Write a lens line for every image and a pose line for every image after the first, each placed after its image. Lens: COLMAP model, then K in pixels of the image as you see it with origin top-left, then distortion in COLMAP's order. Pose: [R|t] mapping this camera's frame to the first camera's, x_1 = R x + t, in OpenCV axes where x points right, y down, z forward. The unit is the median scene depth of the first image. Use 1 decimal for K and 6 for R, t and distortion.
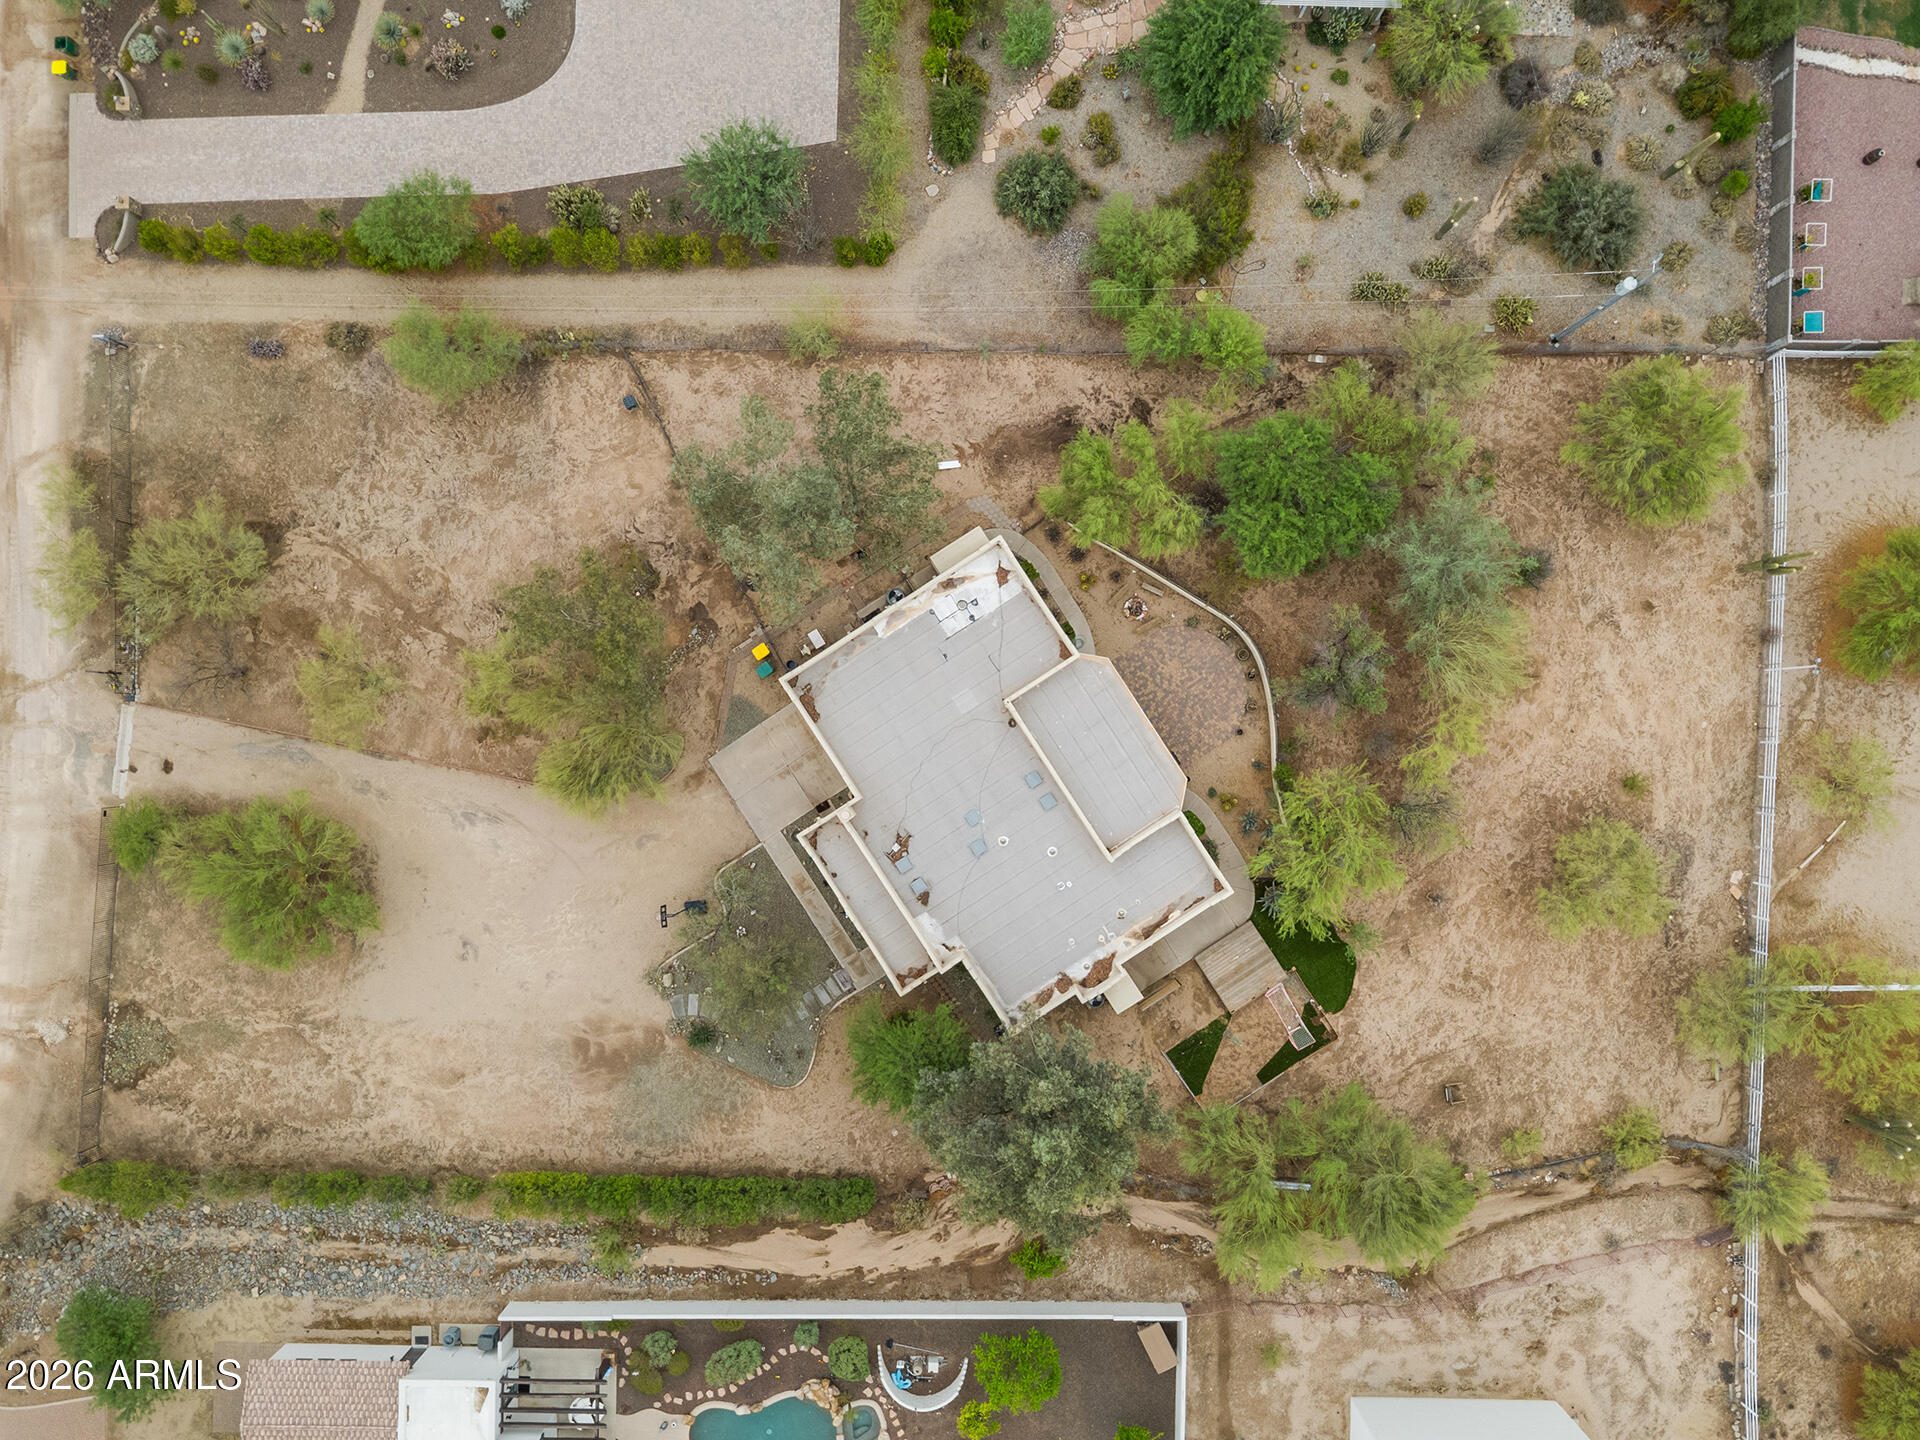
lens RADIAL K [[1345.6, 0, 960.0], [0, 1345.6, 720.0], [0, 0, 1]] dist [0.001182, 0.002277]
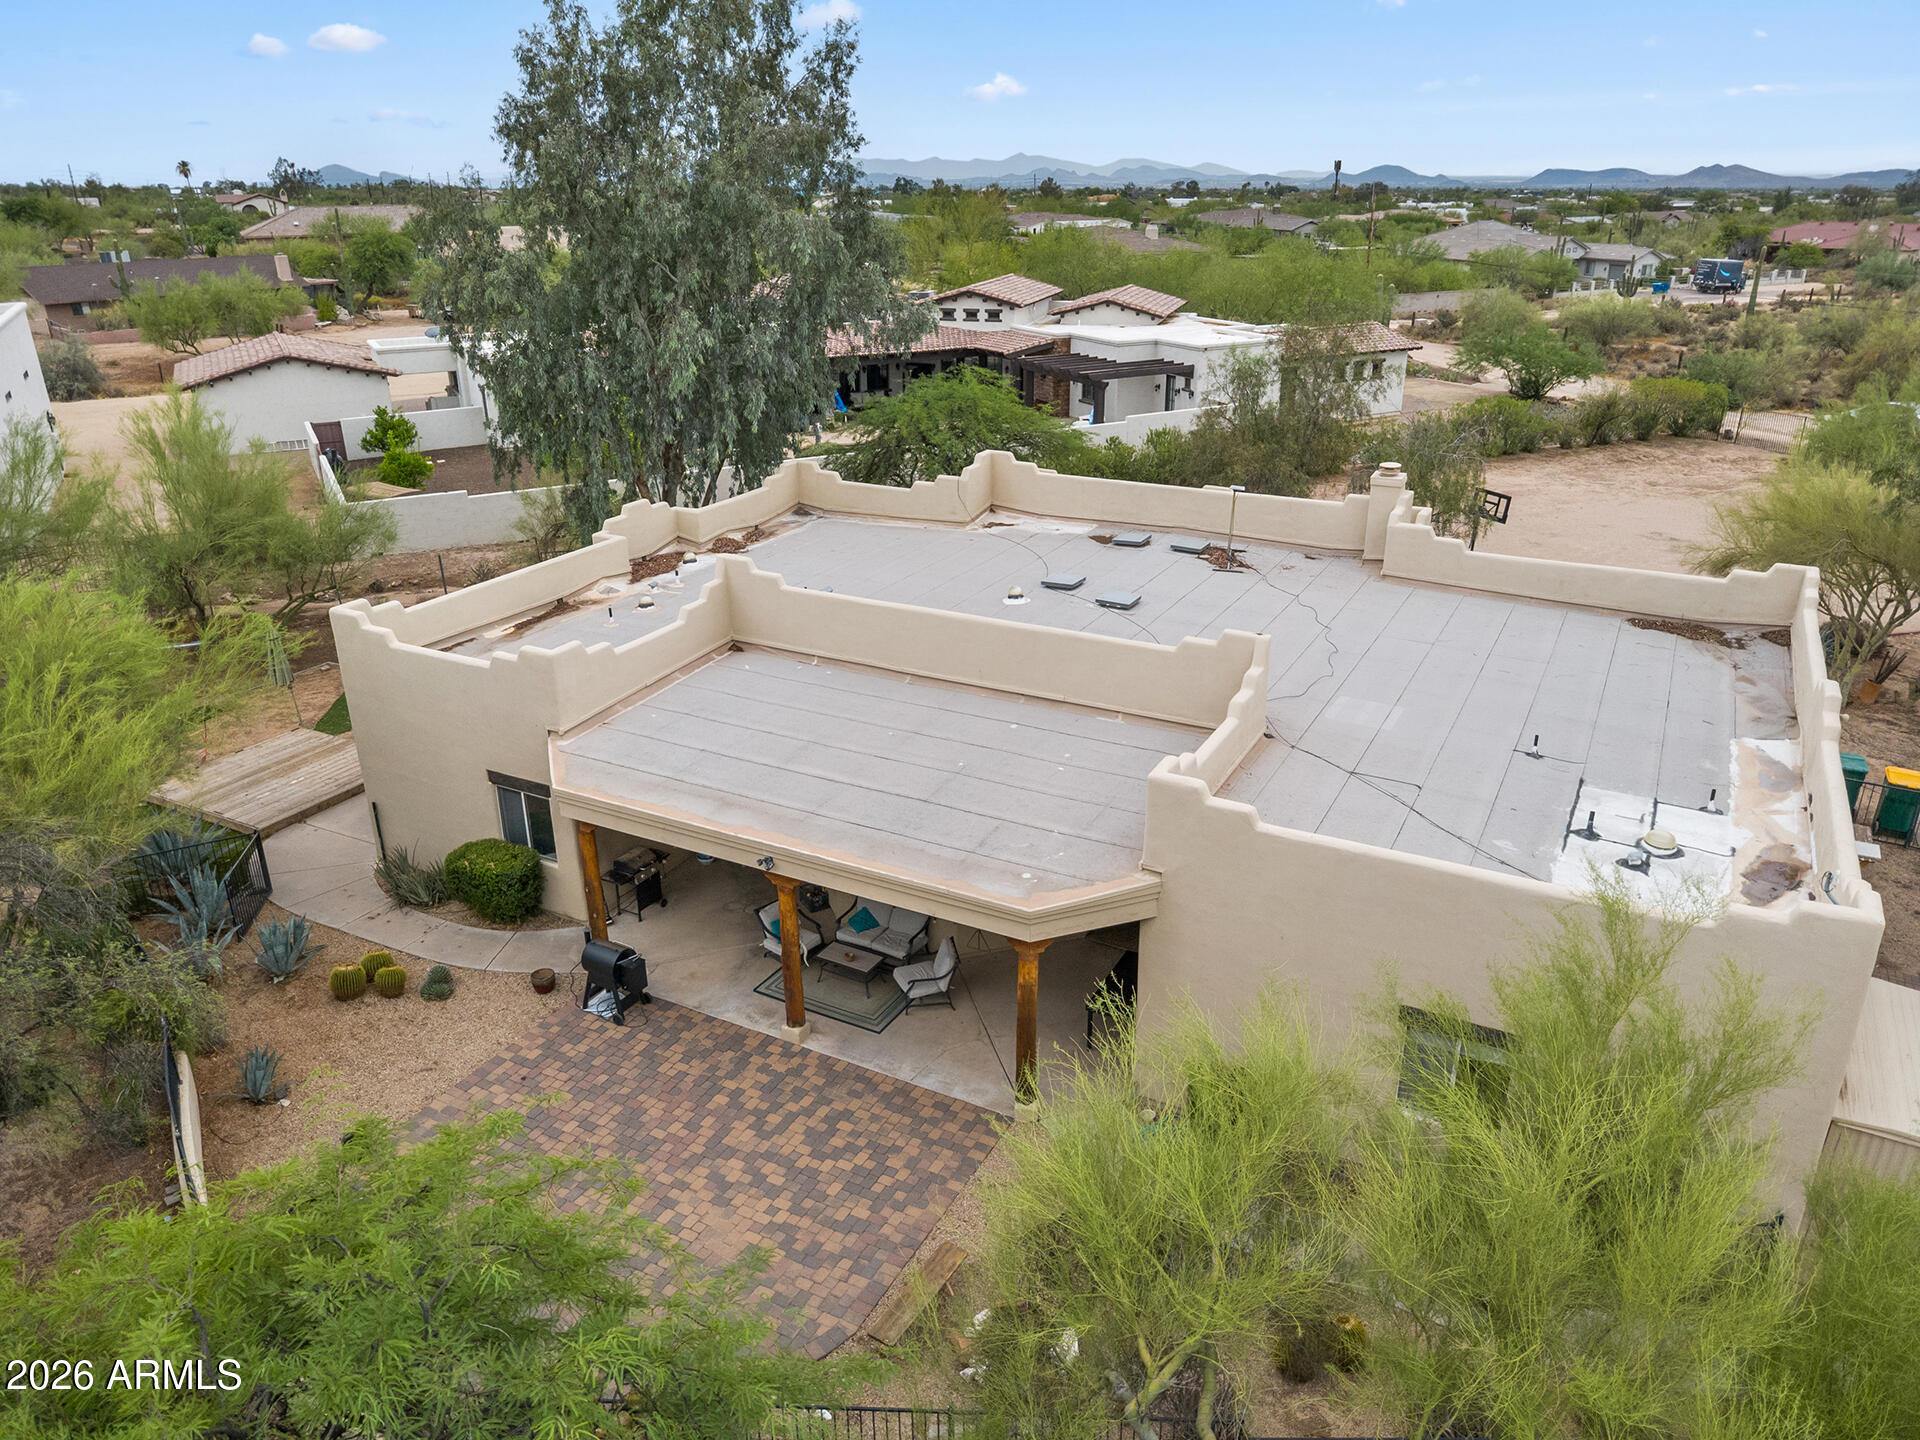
lens RADIAL K [[1345.6, 0, 960.0], [0, 1345.6, 720.0], [0, 0, 1]] dist [0.001182, 0.002277]
pose [[-0.876816, 0.216420, -0.429368, 0.198926], [-0.480197, -0.348459, 0.804976, -0.199755], [0.024596, 0.911997, 0.409459, 0.826805]]
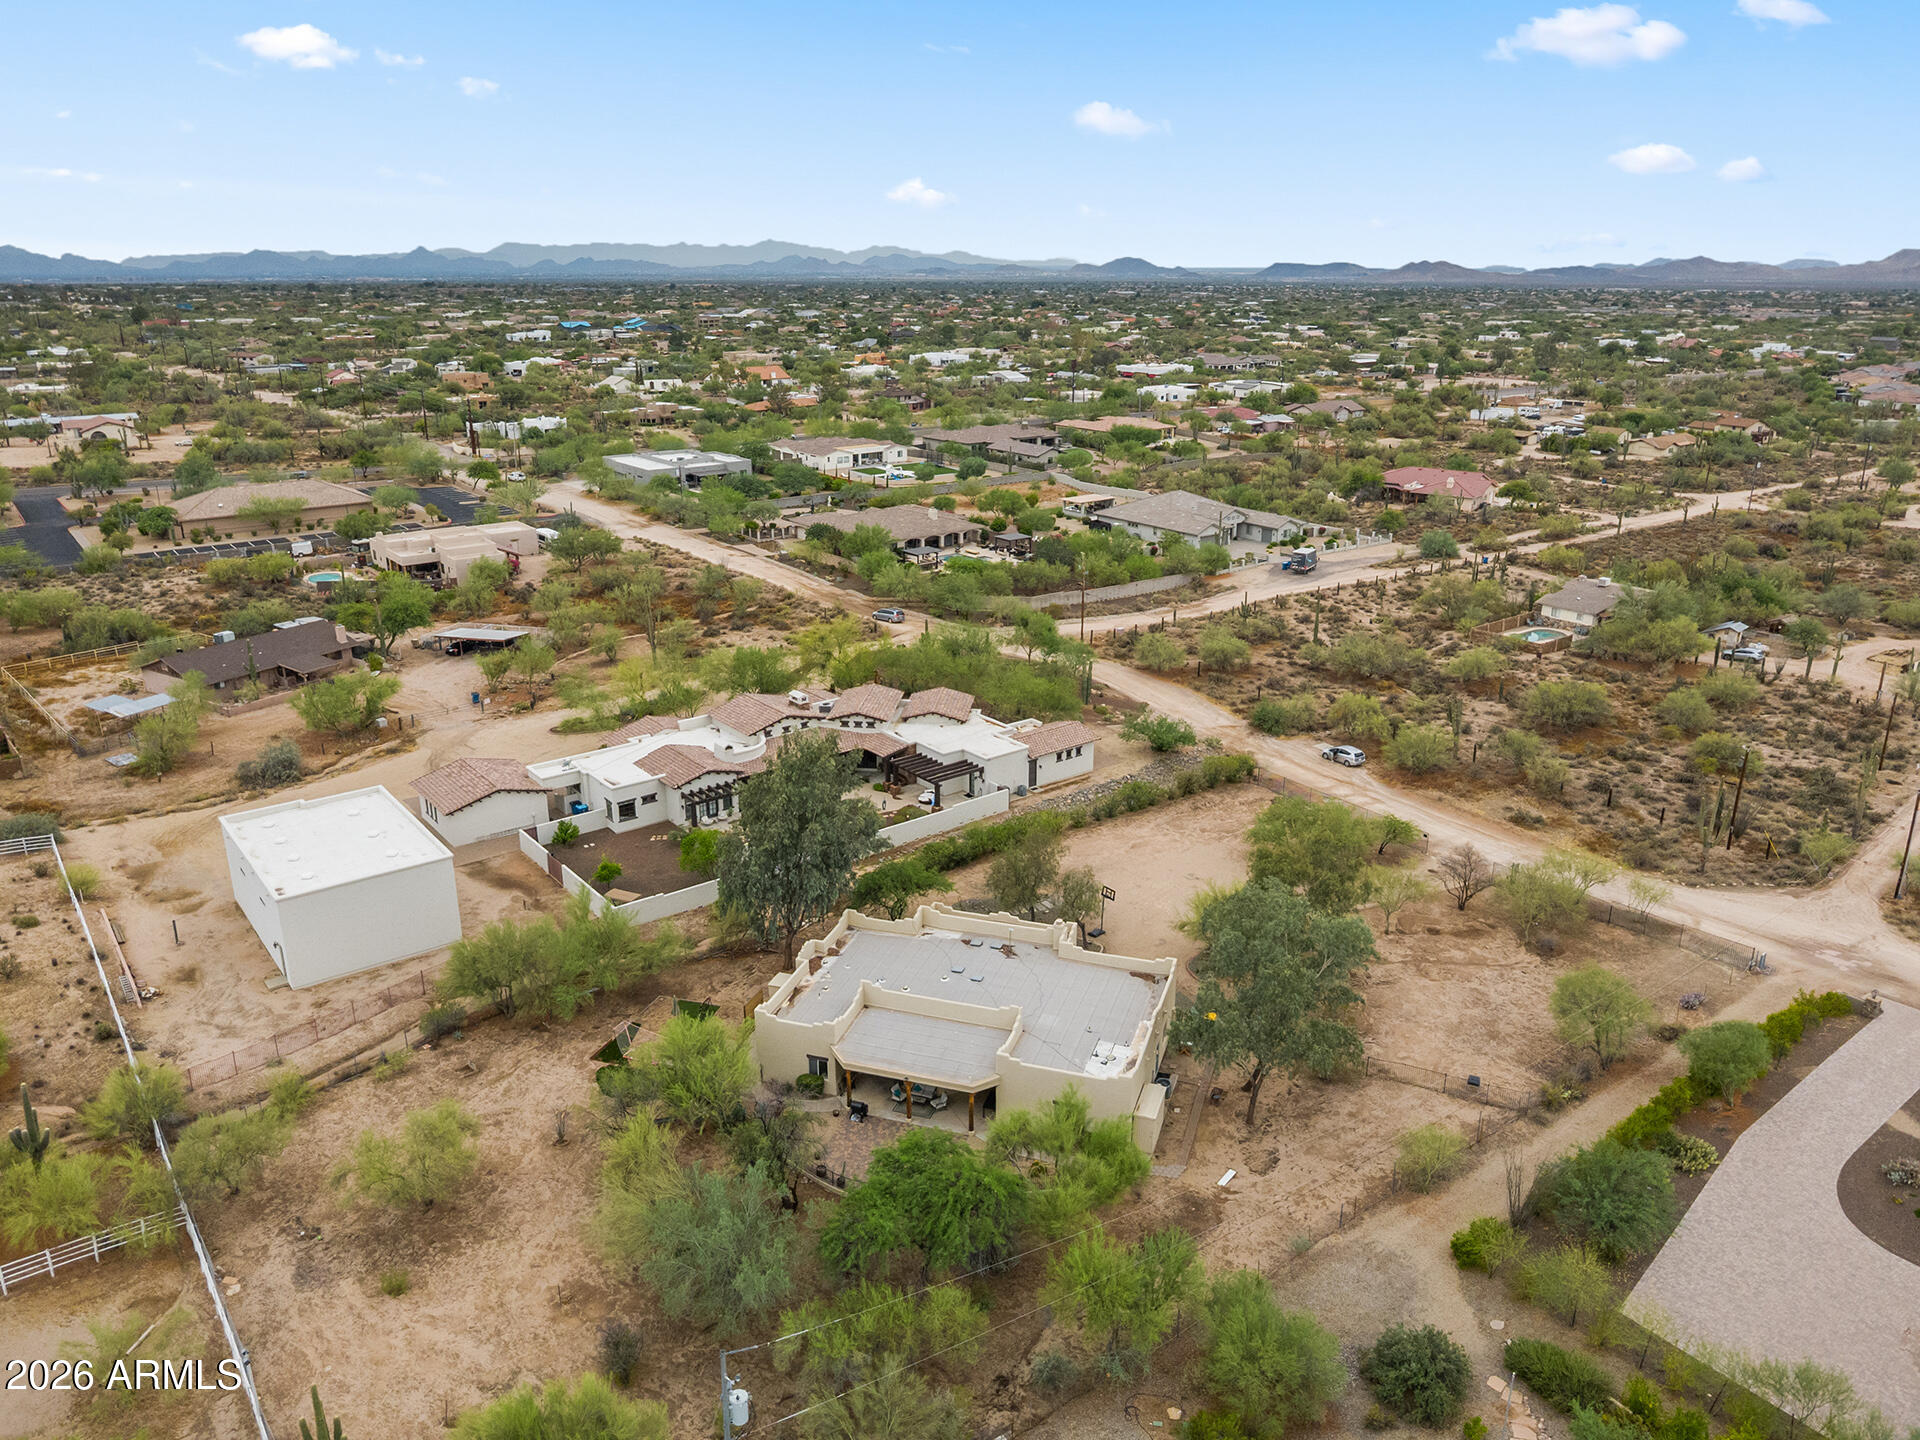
lens RADIAL K [[1345.6, 0, 960.0], [0, 1345.6, 720.0], [0, 0, 1]] dist [0.001182, 0.002277]
pose [[-0.783814, 0.219499, -0.580910, 0.614540], [-0.620904, -0.260920, 0.739188, -0.683656], [0.010680, 0.940075, 0.340800, 0.365791]]
